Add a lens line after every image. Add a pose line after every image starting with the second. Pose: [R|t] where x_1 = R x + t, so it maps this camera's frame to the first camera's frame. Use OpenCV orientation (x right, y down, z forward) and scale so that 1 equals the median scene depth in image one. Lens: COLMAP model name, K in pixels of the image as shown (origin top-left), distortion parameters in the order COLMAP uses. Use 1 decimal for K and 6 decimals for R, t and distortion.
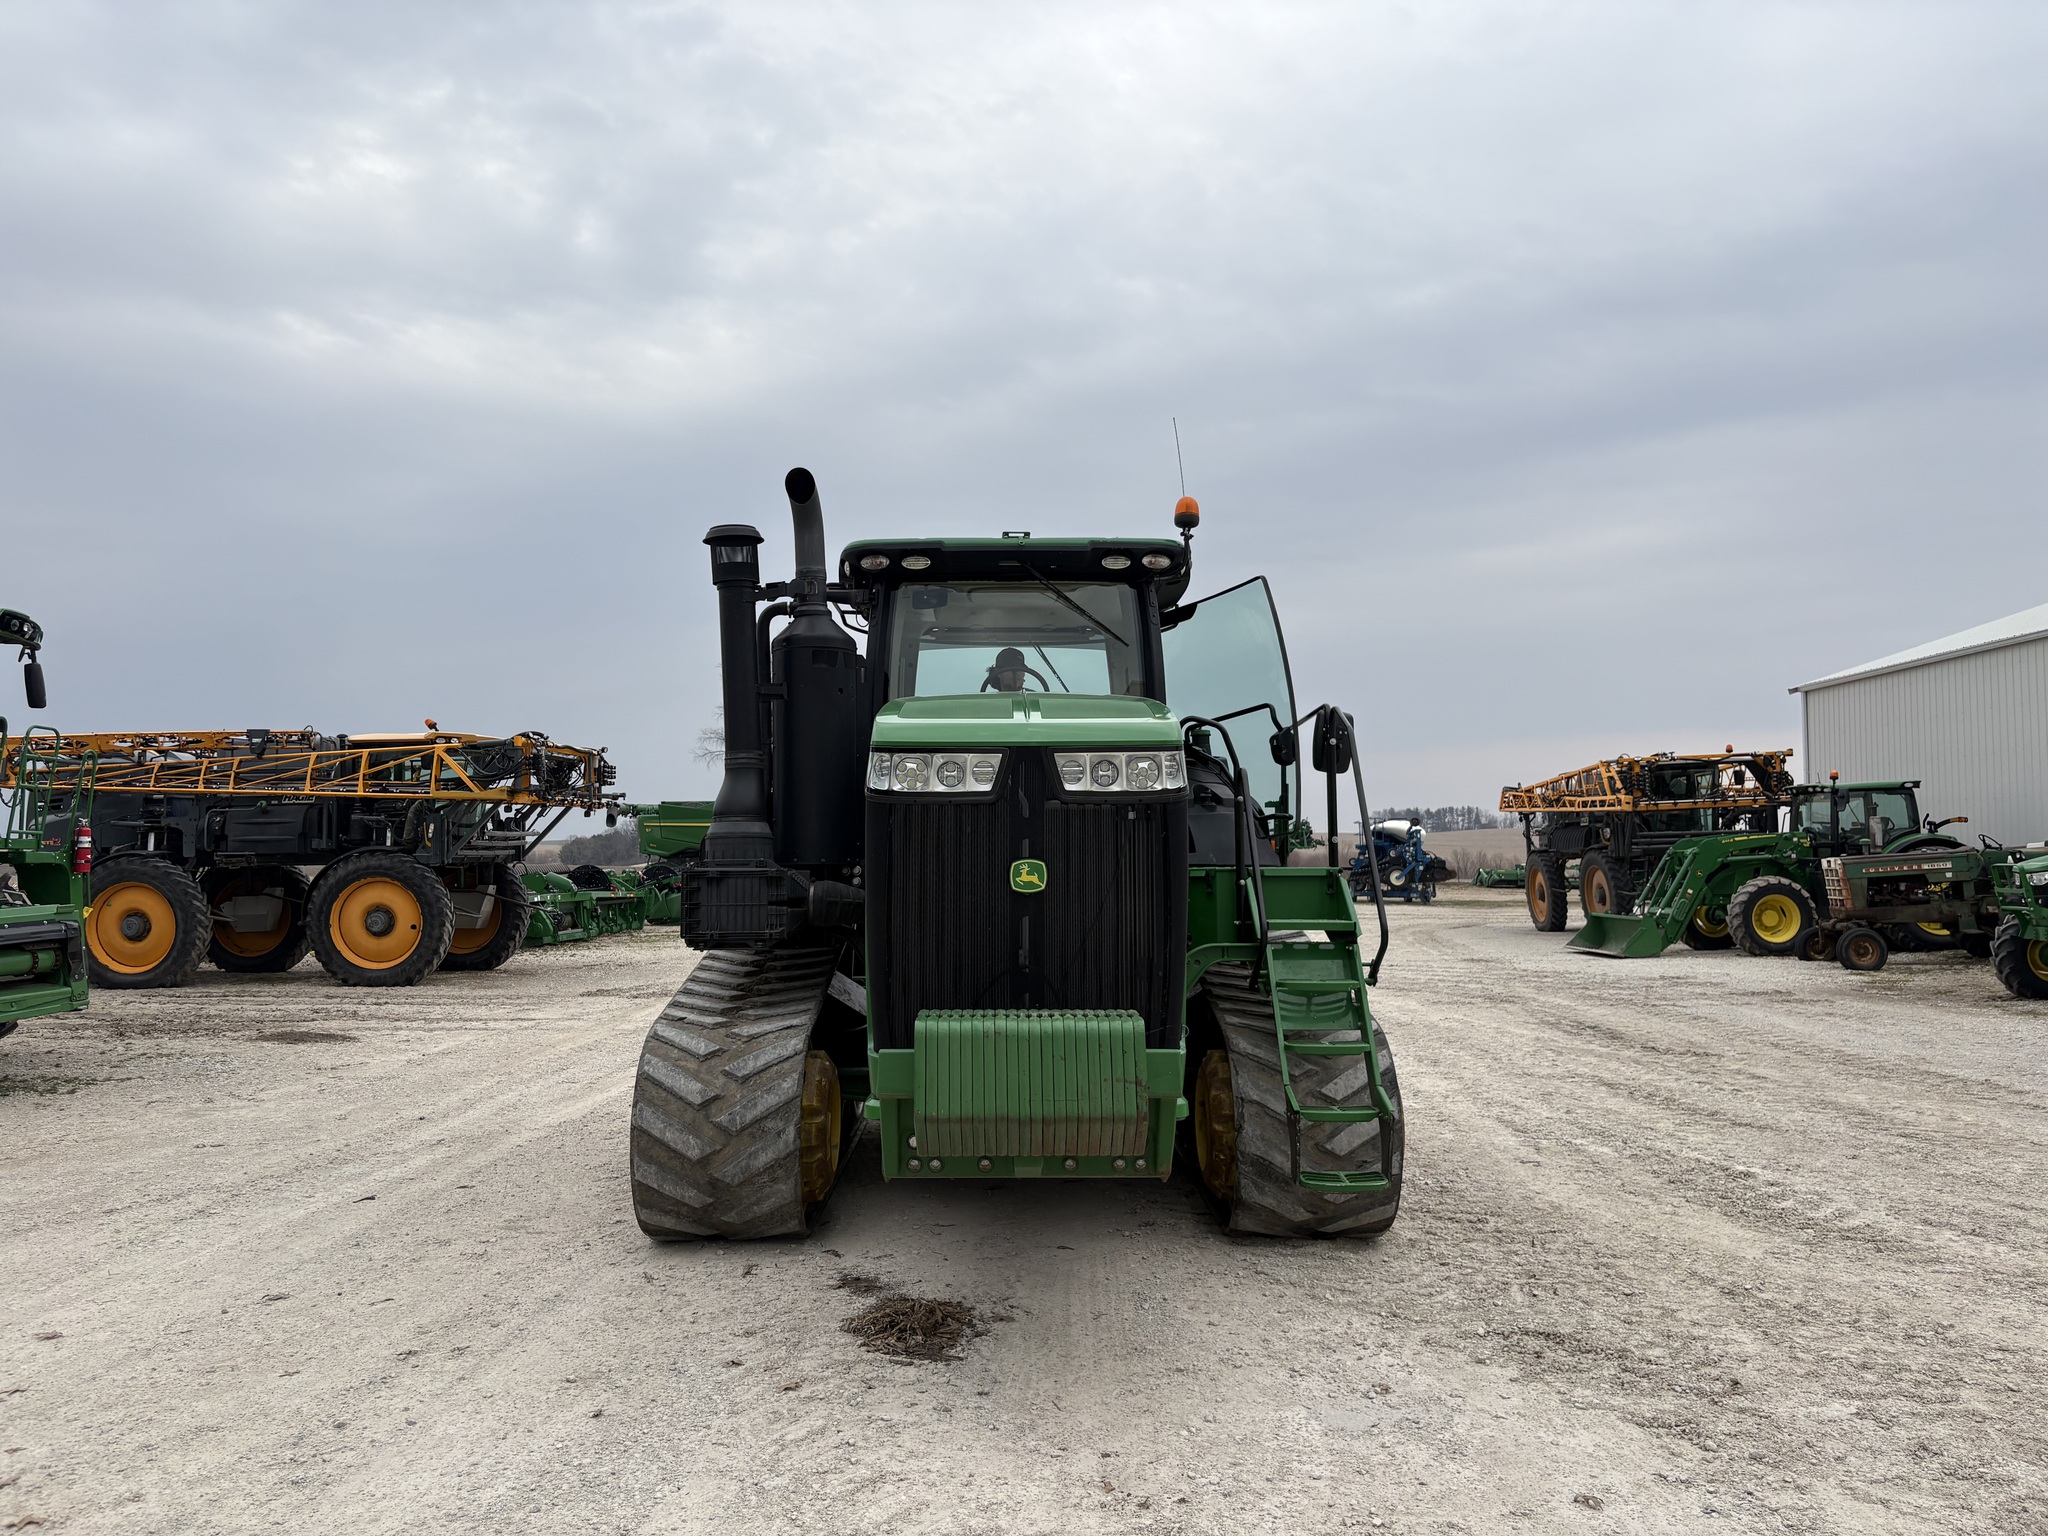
lens RADIAL K [[1554.3, 0, 1046.1], [0, 1554.3, 740.6], [0, 0, 1]] dist [0.097071, -0.114991]
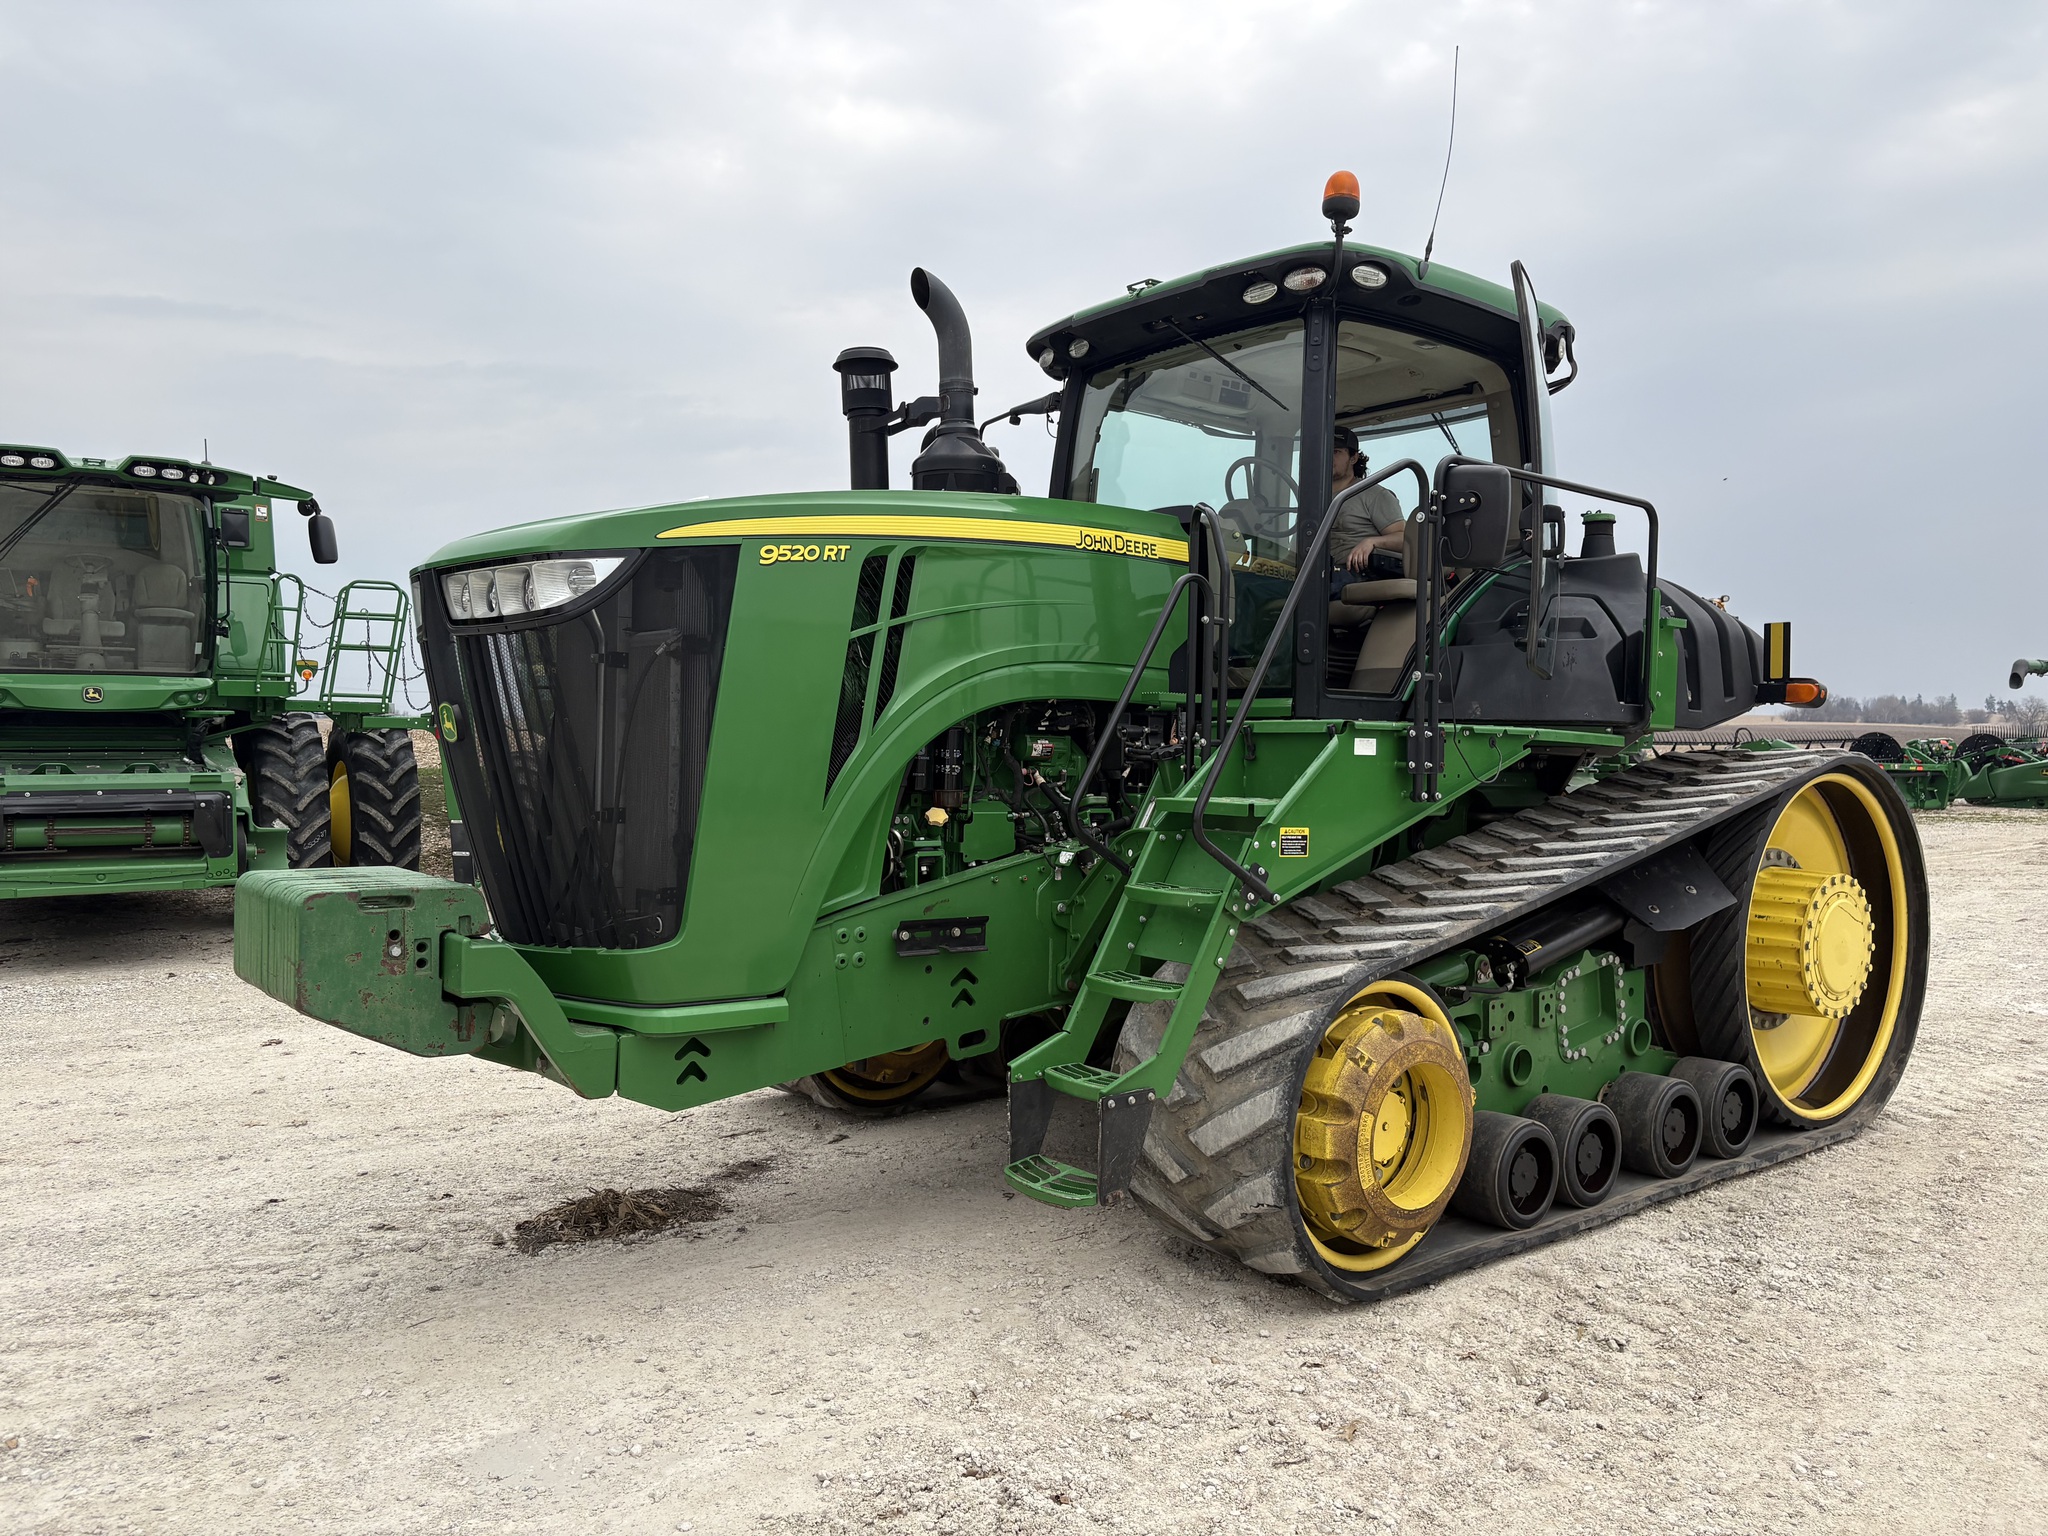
lens RADIAL K [[1557.1, 0, 1050.0], [0, 1557.1, 754.8], [0, 0, 1]] dist [0.024327, -0.021499]
pose [[0.607502, 0.015992, -0.794157, 0.666054], [0.054411, 0.996611, 0.061691, 0.055018], [0.792452, -0.080688, 0.604573, 0.575517]]
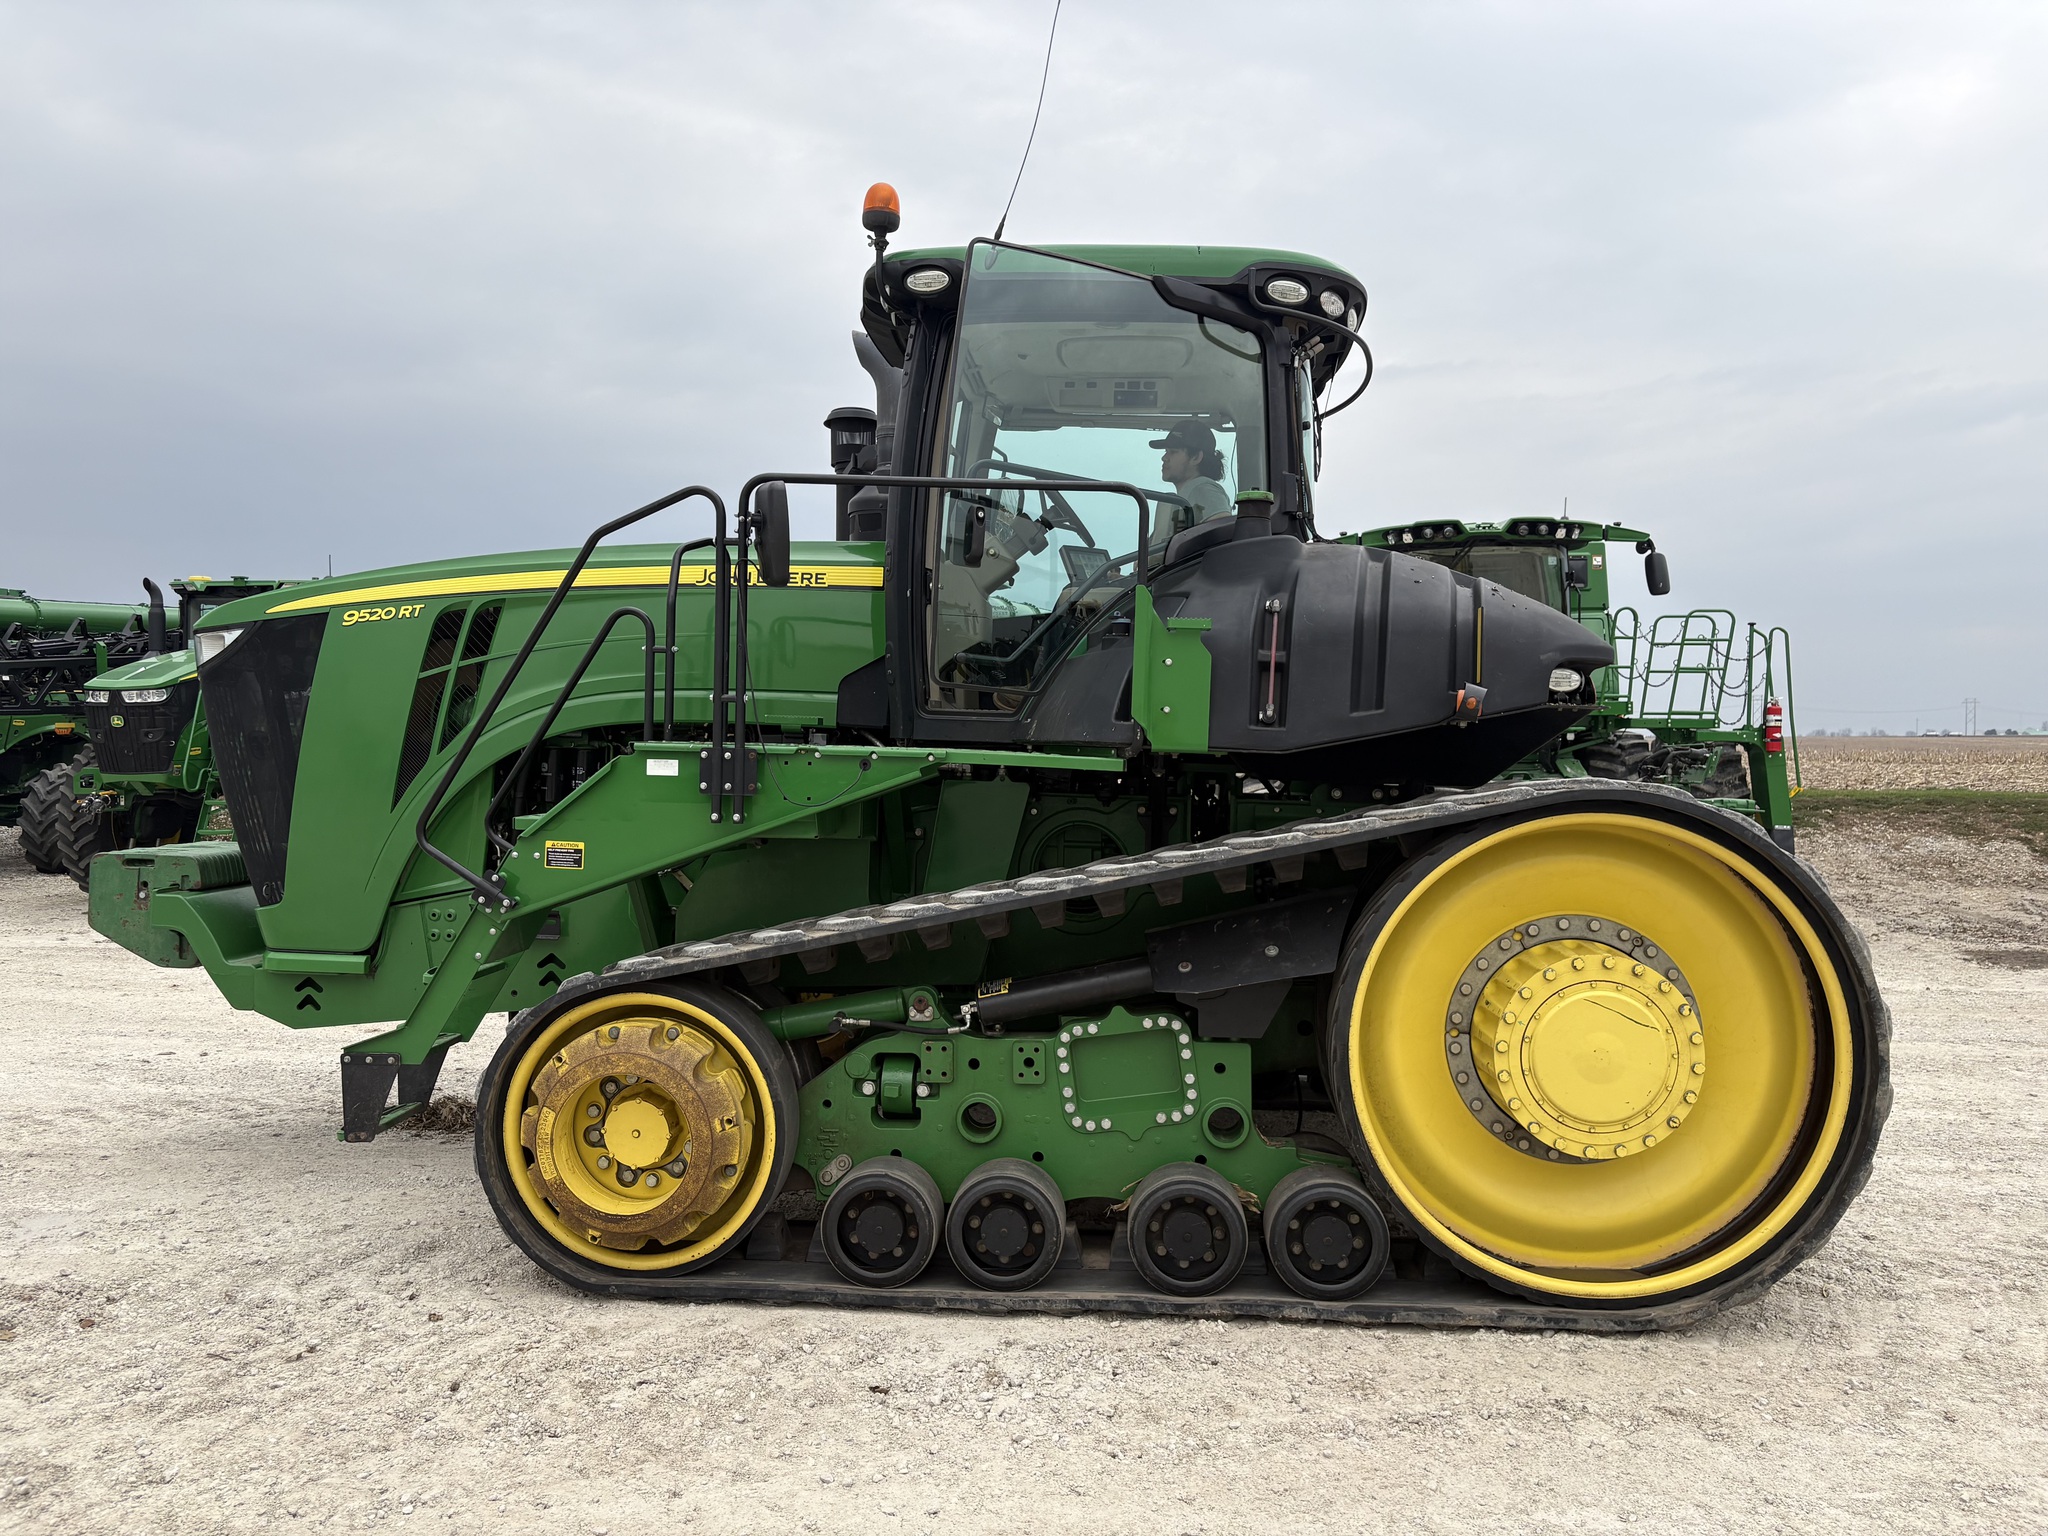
lens RADIAL K [[1557.1, 0, 1050.0], [0, 1557.1, 754.8], [0, 0, 1]] dist [0.024327, -0.021499]
pose [[-0.102919, 0.008872, -0.994650, 0.897071], [0.071241, 0.997458, 0.001526, 0.107473], [0.992135, -0.070703, -0.103289, 1.356619]]
